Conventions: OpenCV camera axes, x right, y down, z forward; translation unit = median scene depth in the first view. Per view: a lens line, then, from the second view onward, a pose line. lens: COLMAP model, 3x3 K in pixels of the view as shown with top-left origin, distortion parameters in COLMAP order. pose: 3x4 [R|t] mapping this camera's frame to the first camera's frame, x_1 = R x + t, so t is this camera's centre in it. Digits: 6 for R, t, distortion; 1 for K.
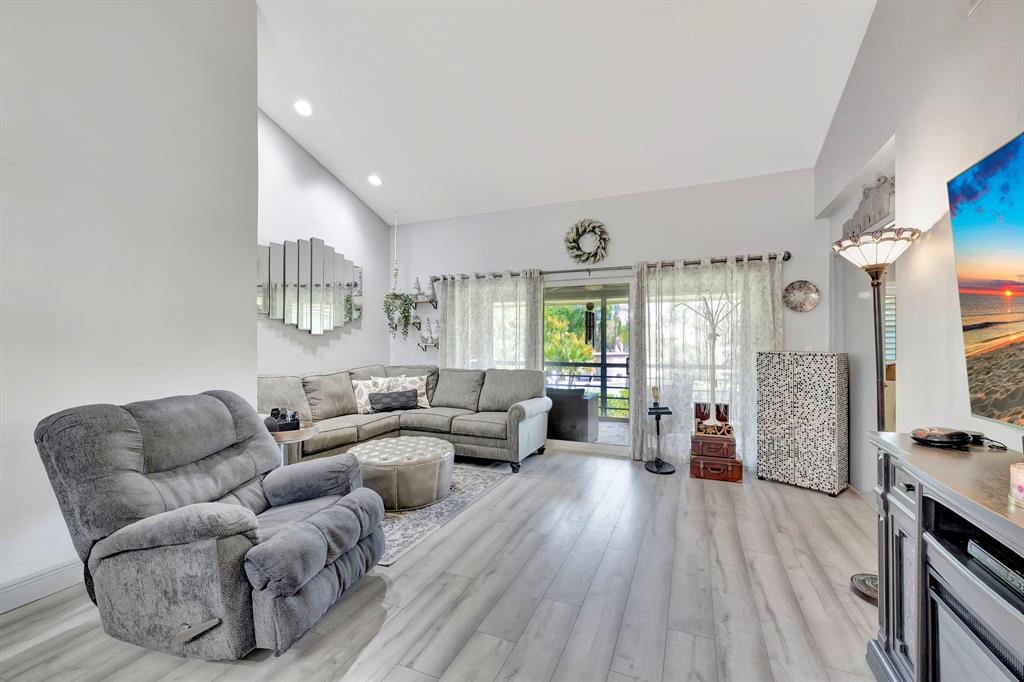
lens RADIAL K [[451.6, 0, 486.7], [0, 451.6, 336.8], [0, 0, 1]] dist [0.001073, 0.000095]
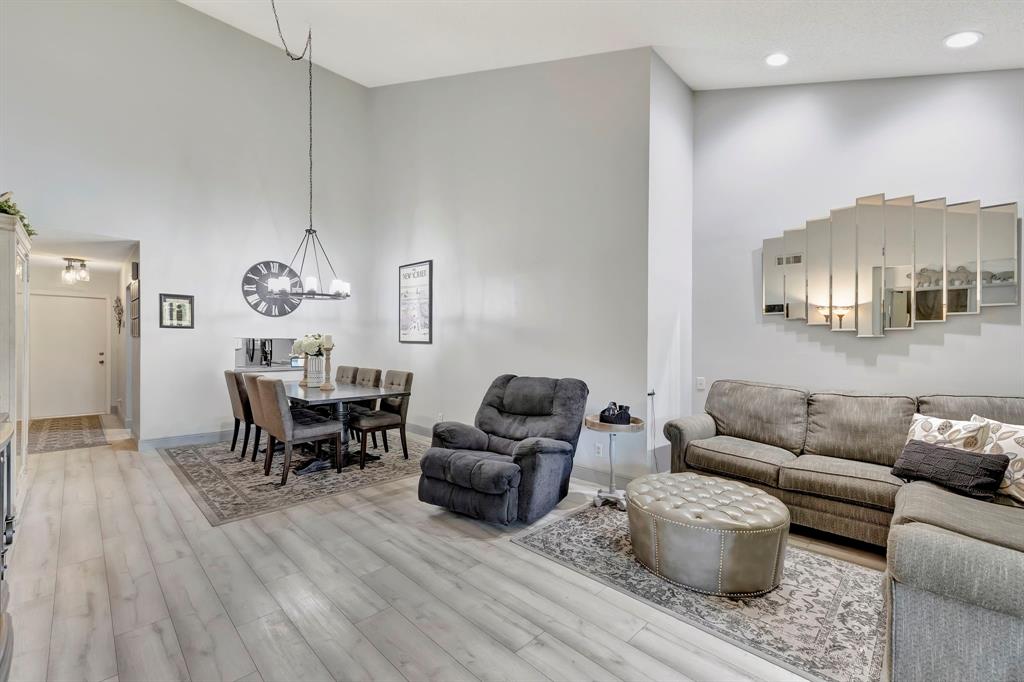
lens RADIAL K [[426.9, 0, 521.2], [0, 426.9, 346.0], [0, 0, 1]] dist [0.002014, 0.000440]
pose [[-0.333716, 0.012270, -0.942594, 0.397130], [0.007483, 0.999918, 0.010367, -0.002104], [0.942644, -0.003594, -0.333781, 0.689747]]
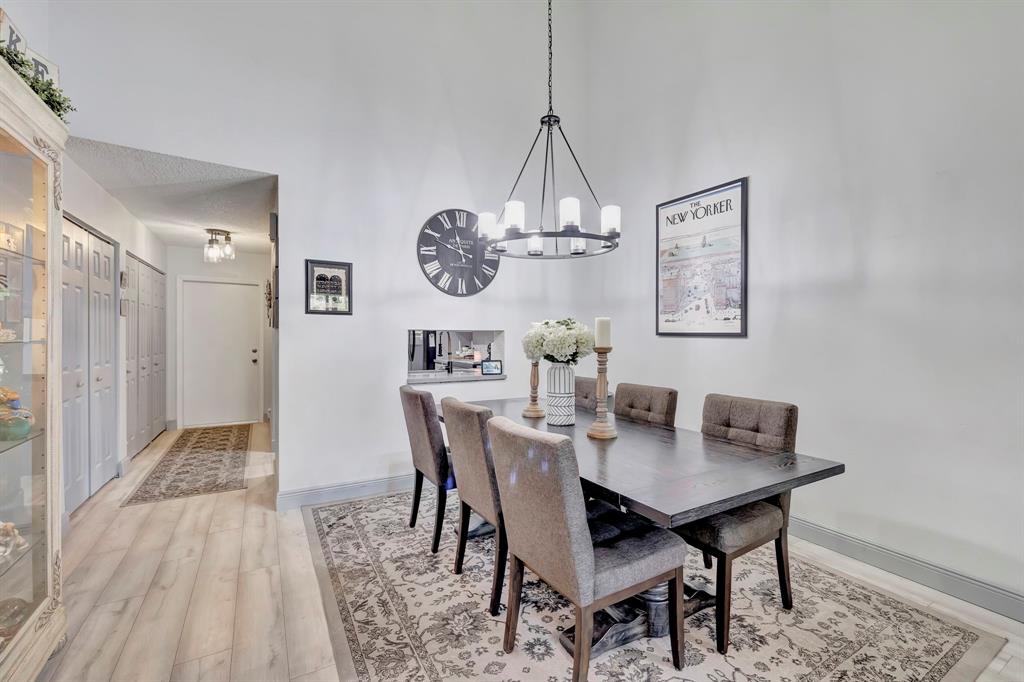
lens RADIAL K [[434.2, 0, 535.4], [0, 434.2, 337.1], [0, 0, 1]] dist [0.000303, -0.000132]
pose [[-0.549070, 0.009523, -0.835722, 0.064380], [0.012867, 0.999913, 0.002940, -0.004430], [0.835677, -0.009139, -0.549144, 0.158896]]
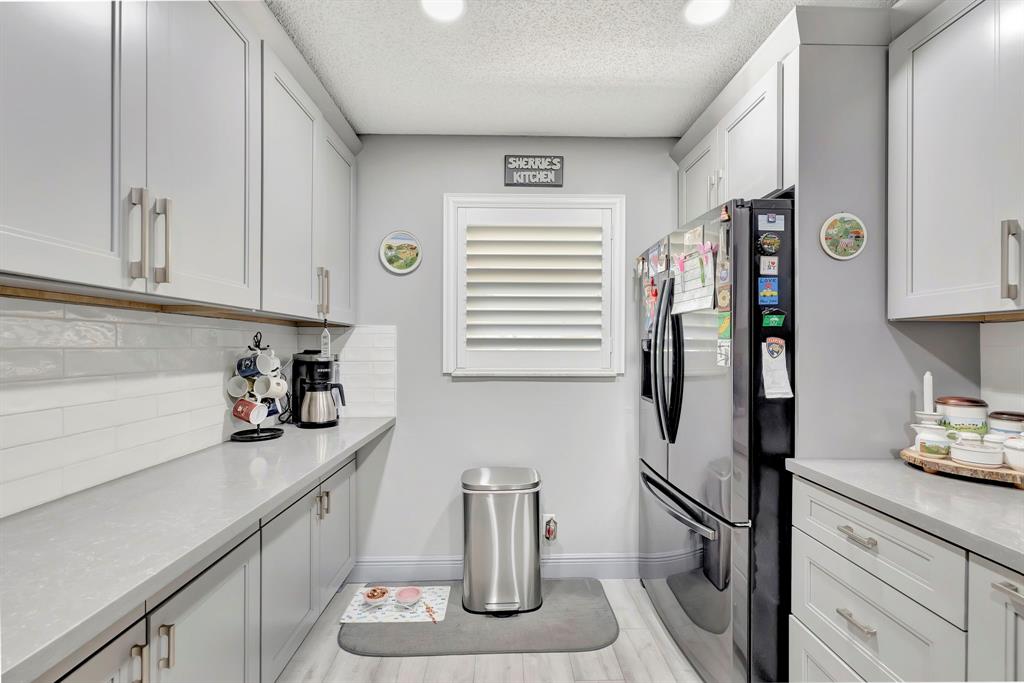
lens RADIAL K [[426.9, 0, 521.2], [0, 426.9, 346.5], [0, 0, 1]] dist [0.002014, 0.000440]
pose [[-0.898091, 0.007758, -0.439741, -0.622677], [0.012148, 0.999901, -0.007170, -0.007679], [0.439642, -0.011781, -0.898096, -0.684284]]
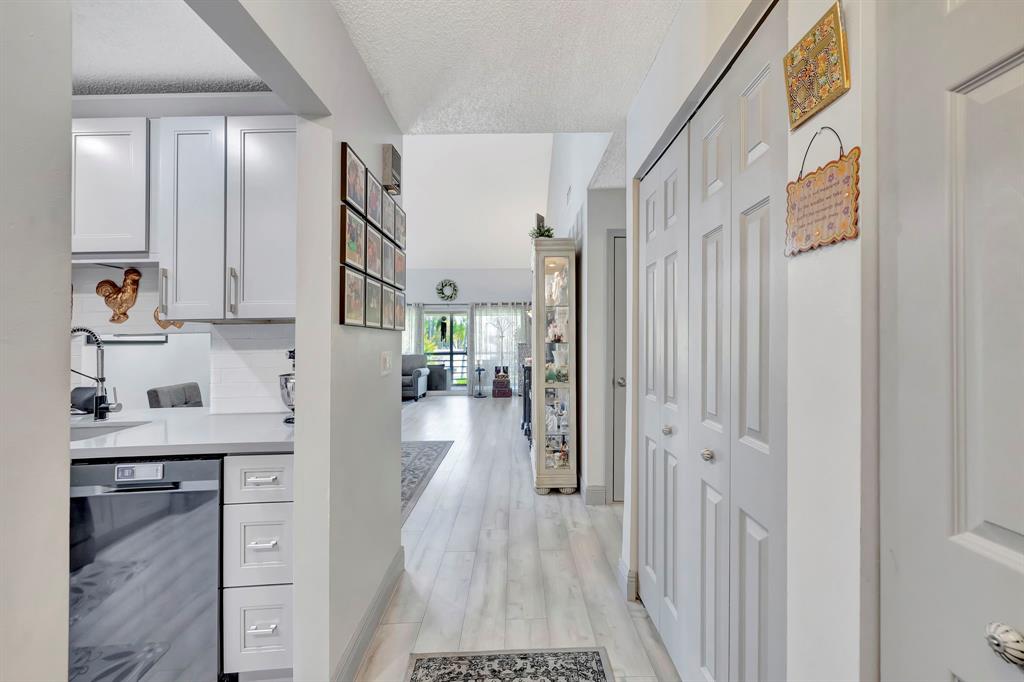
lens RADIAL K [[454.0, 0, 512.2], [0, 454.0, 311.3], [0, 0, 1]] dist [0.000775, 0.000077]
pose [[0.914009, 0.017128, 0.405332, -0.365626], [0.003925, 0.998688, -0.051050, -0.012674], [-0.405675, 0.048251, 0.912743, -1.061215]]
